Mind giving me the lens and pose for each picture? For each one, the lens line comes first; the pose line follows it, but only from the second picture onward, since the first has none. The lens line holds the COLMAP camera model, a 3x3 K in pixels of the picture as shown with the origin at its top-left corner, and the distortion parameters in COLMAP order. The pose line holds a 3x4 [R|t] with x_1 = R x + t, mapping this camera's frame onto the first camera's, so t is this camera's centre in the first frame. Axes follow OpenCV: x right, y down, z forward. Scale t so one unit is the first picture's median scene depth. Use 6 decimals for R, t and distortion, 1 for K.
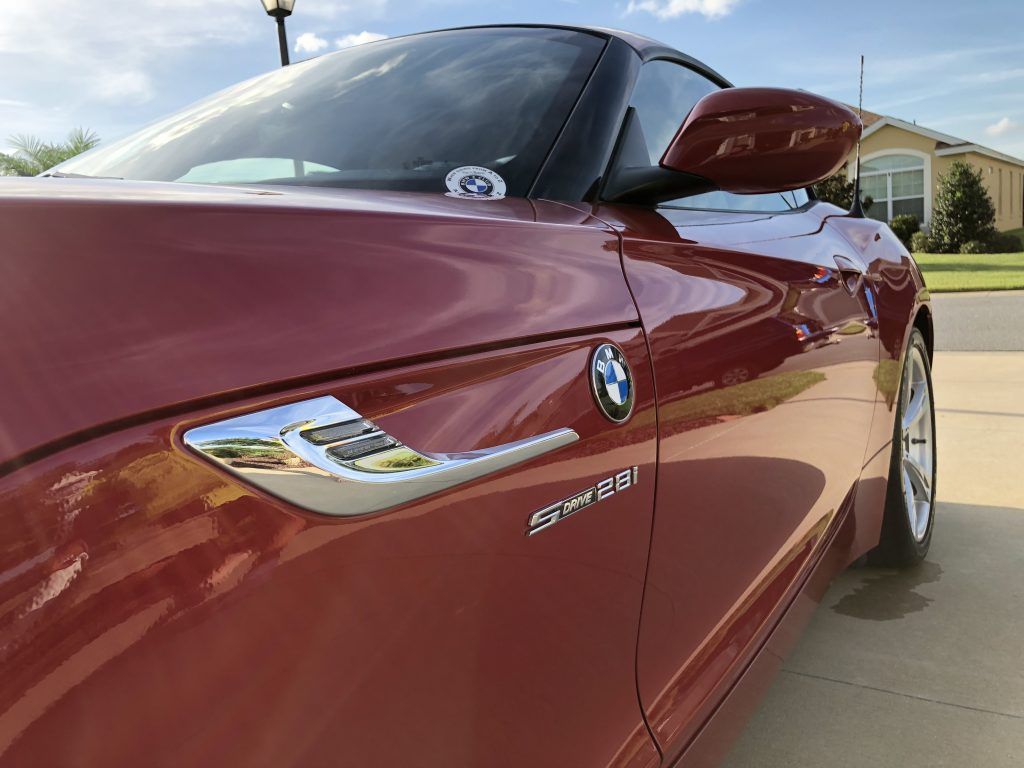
lens RADIAL K [[834.3, 0, 507.2], [0, 834.3, 386.8], [0, 0, 1]] dist [0.036551, -0.038259]
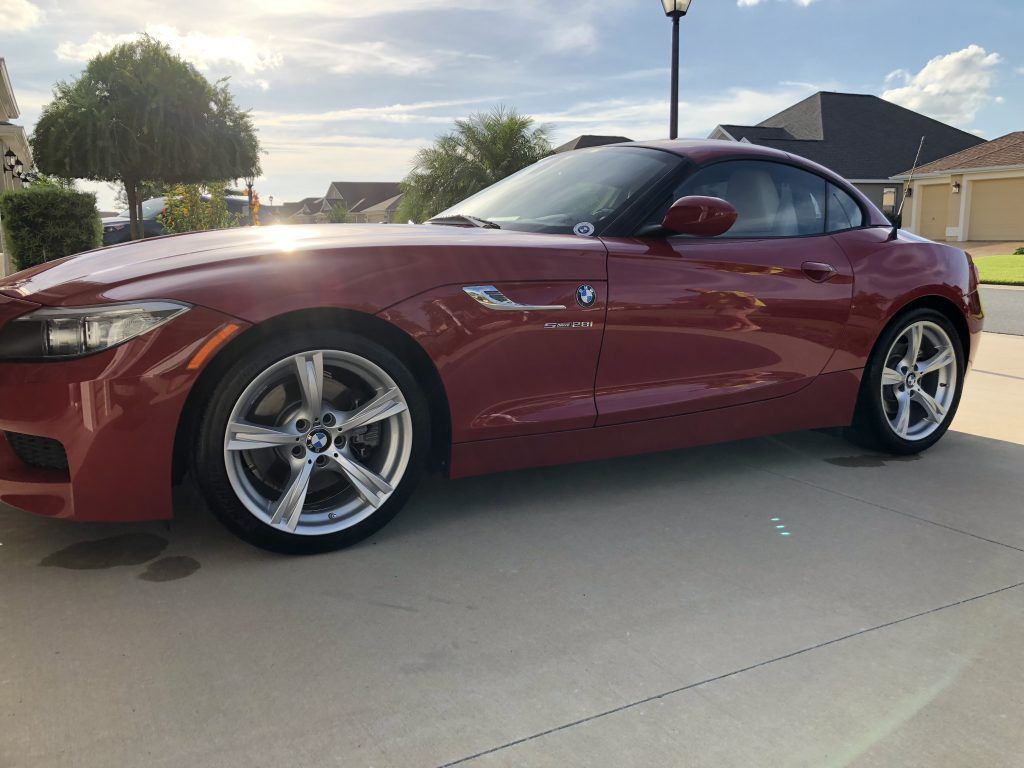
lens RADIAL K [[834.3, 0, 511.1], [0, 834.3, 382.0], [0, 0, 1]] dist [0.036551, -0.038259]
pose [[0.886834, 0.153769, -0.435753, 0.455311], [-0.128978, 0.987901, 0.086119, 0.028911], [0.443723, -0.020171, 0.895937, -0.728651]]
